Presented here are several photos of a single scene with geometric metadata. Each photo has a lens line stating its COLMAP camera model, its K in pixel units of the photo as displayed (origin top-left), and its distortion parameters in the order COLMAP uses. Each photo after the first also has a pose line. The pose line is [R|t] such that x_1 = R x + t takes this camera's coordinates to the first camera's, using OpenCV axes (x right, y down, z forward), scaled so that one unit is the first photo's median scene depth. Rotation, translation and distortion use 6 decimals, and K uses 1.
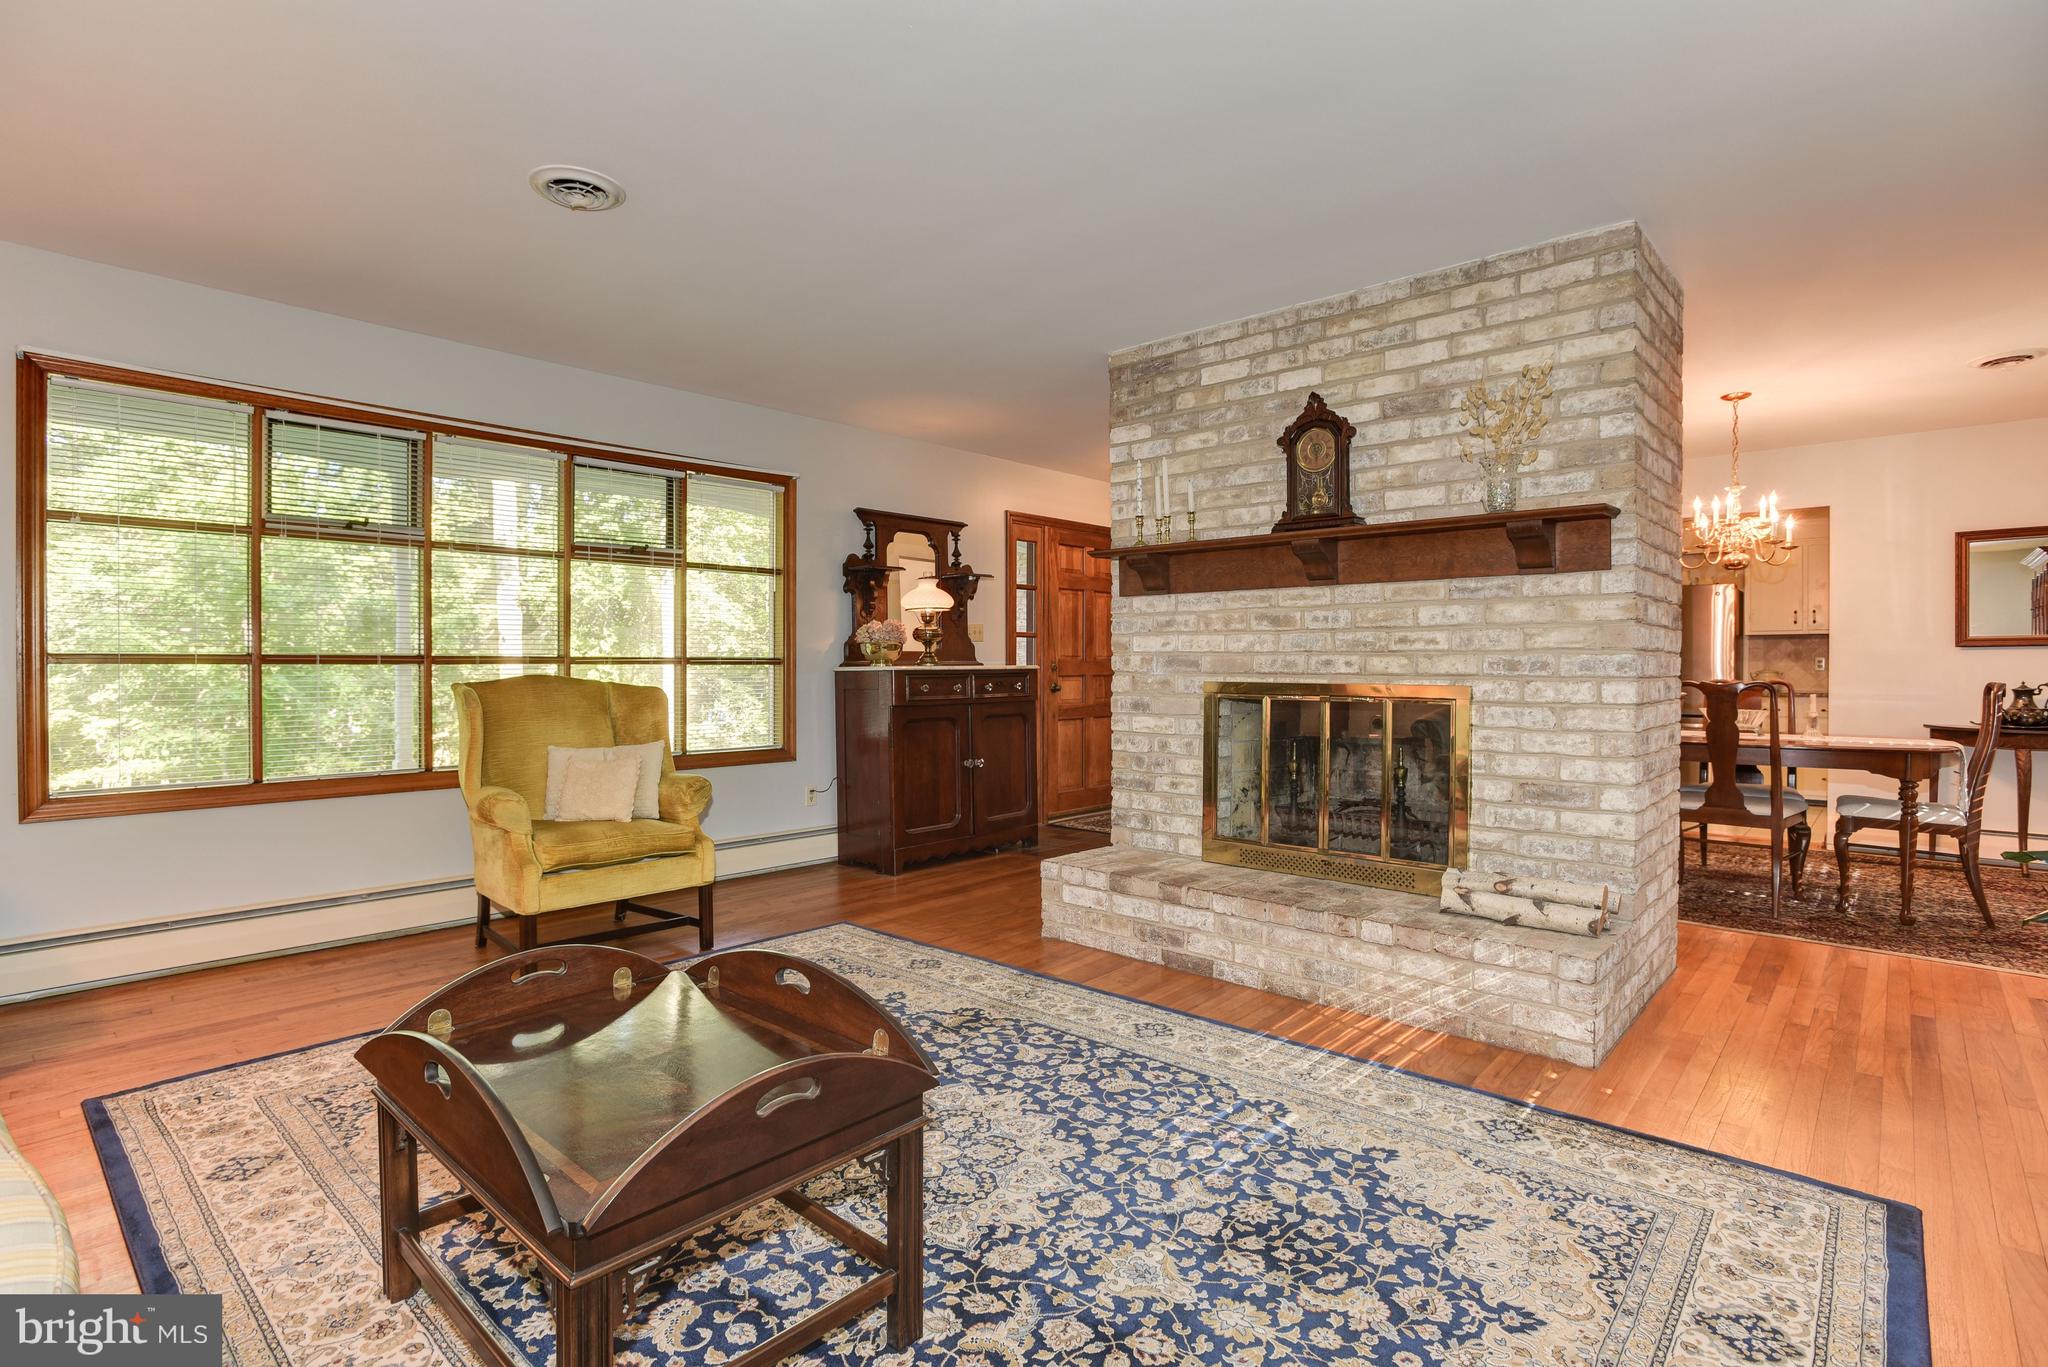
lens RADIAL K [[985.4, 0, 1031.5], [0, 985.4, 673.4], [0, 0, 1]] dist [-0.042904, 0.009380]
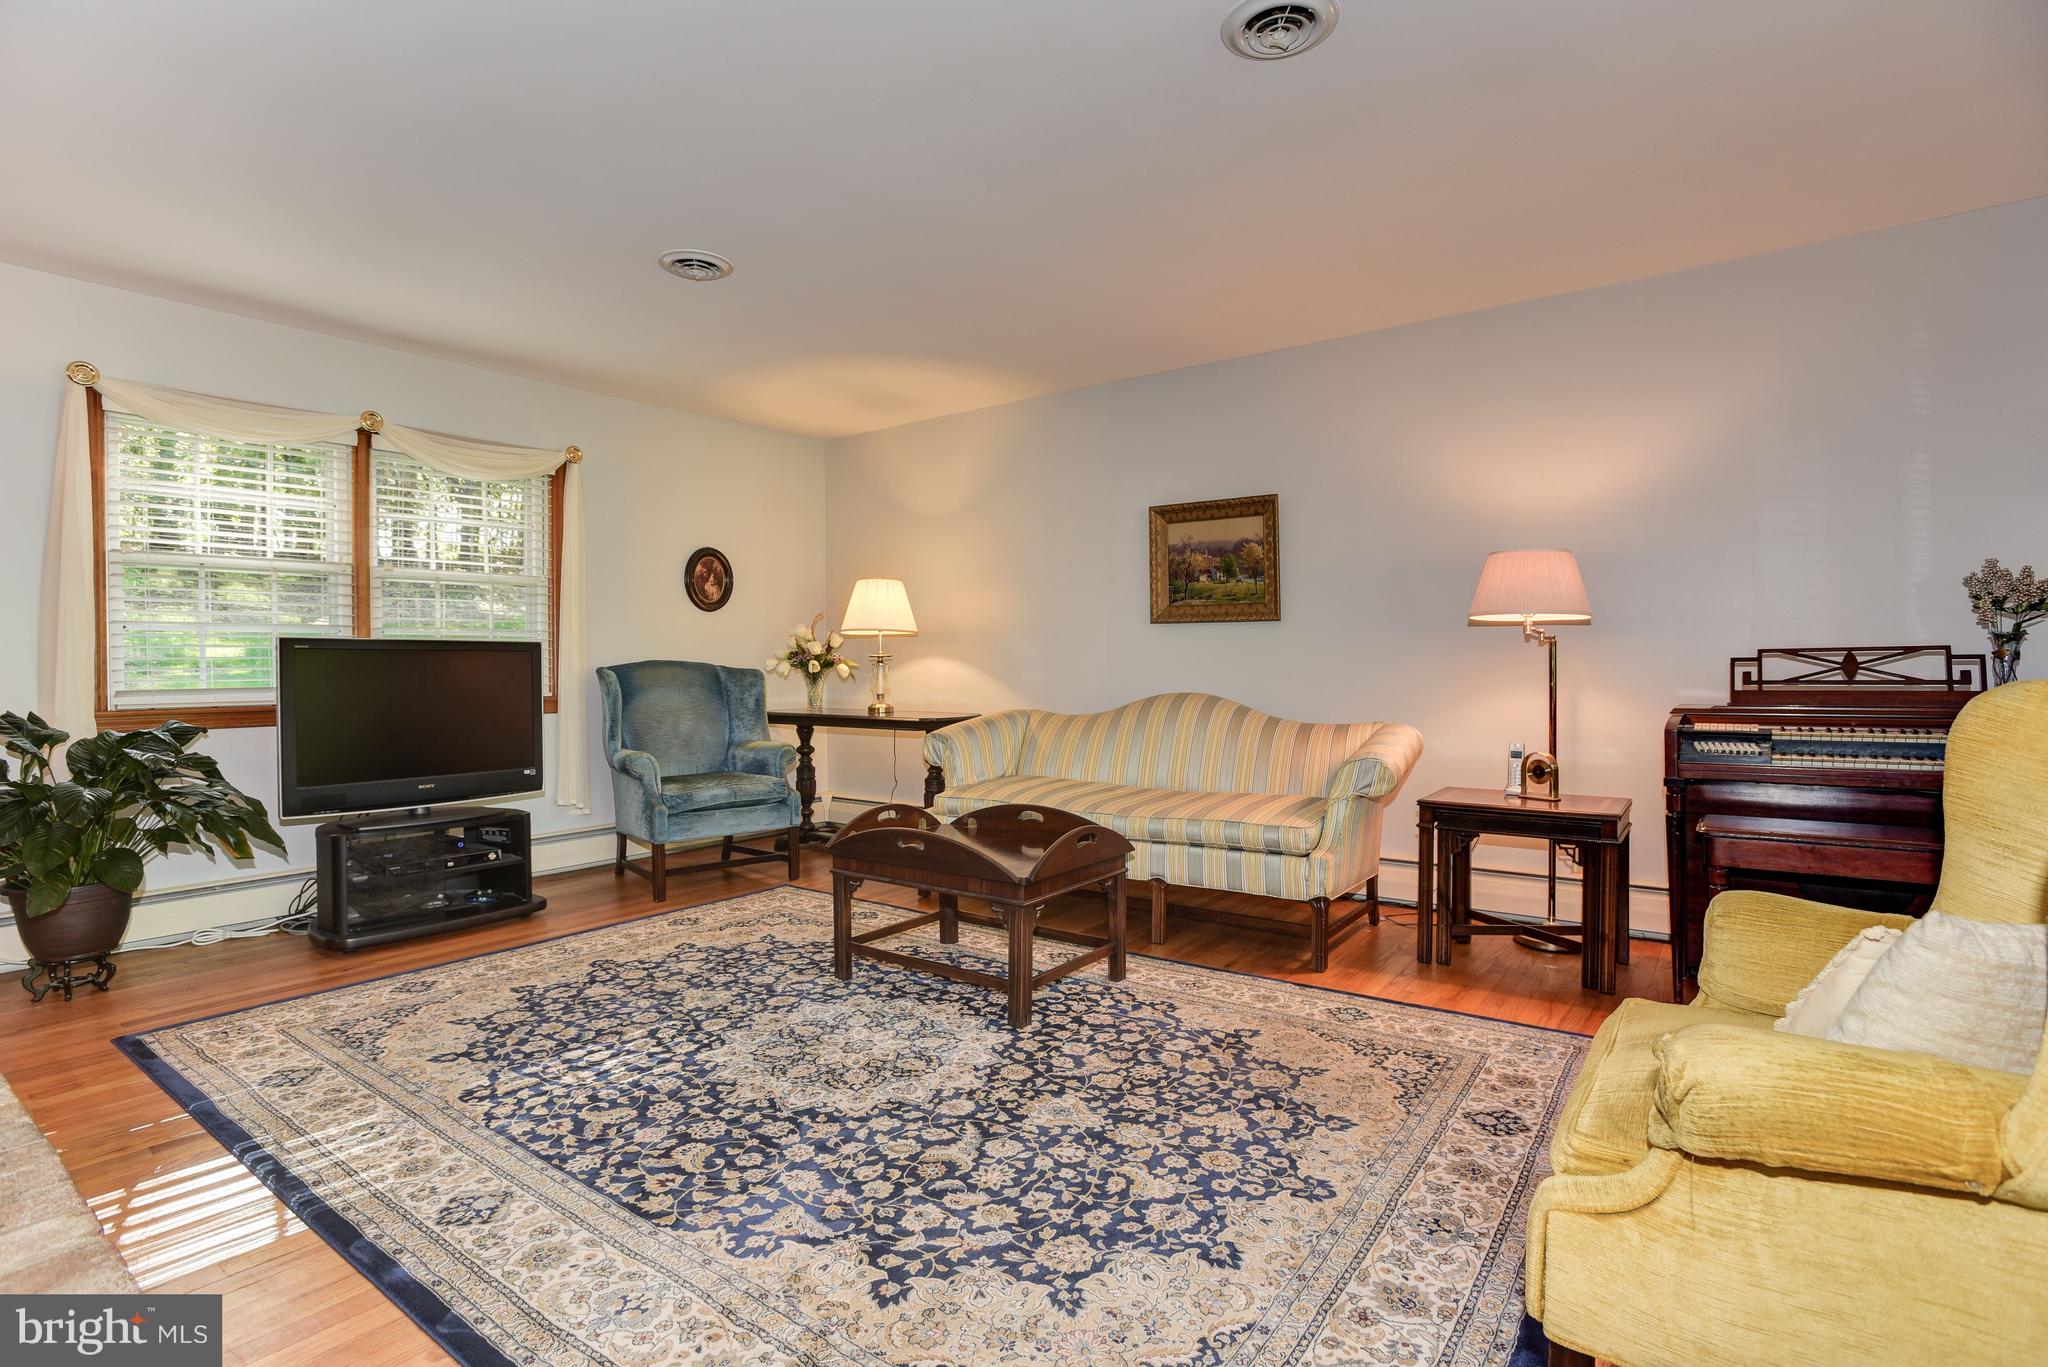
lens RADIAL K [[985.4, 0, 1022.5], [0, 985.4, 678.2], [0, 0, 1]] dist [-0.042904, 0.009380]
pose [[-0.996869, 0.006806, -0.078772, -0.168002], [0.004753, 0.999645, 0.026224, 0.004367], [0.078922, 0.025768, -0.996548, 1.488929]]
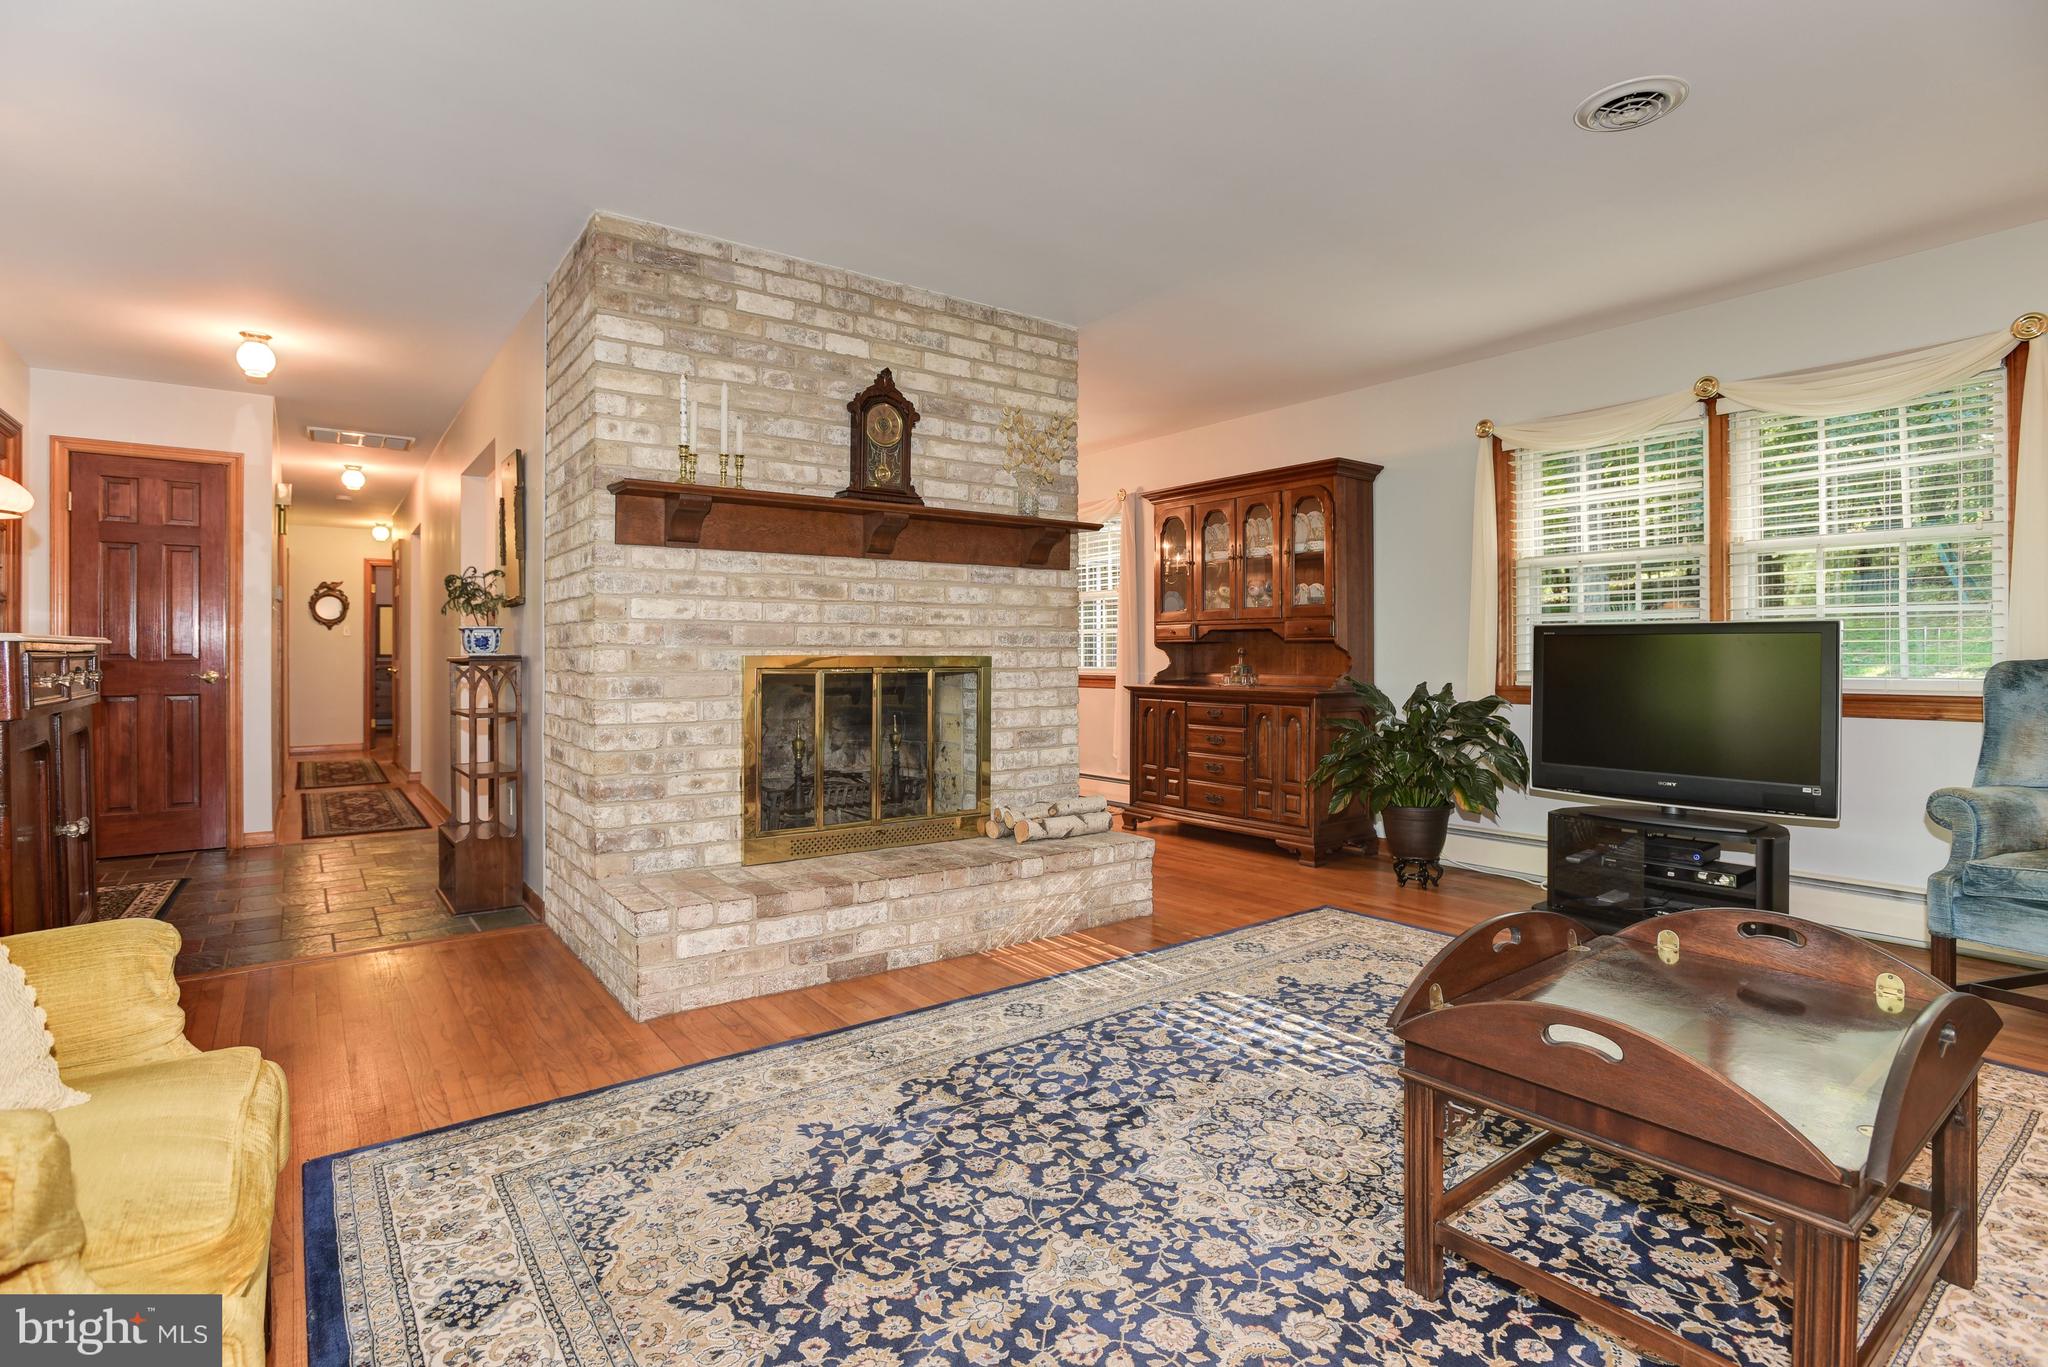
lens RADIAL K [[985.4, 0, 1005.7], [0, 985.4, 651.1], [0, 0, 1]] dist [-0.042904, 0.009380]
pose [[0.212892, 0.003576, 0.977069, -0.746419], [0.012498, 0.999902, -0.006383, 0.015357], [-0.976996, 0.013570, 0.212827, 0.732843]]
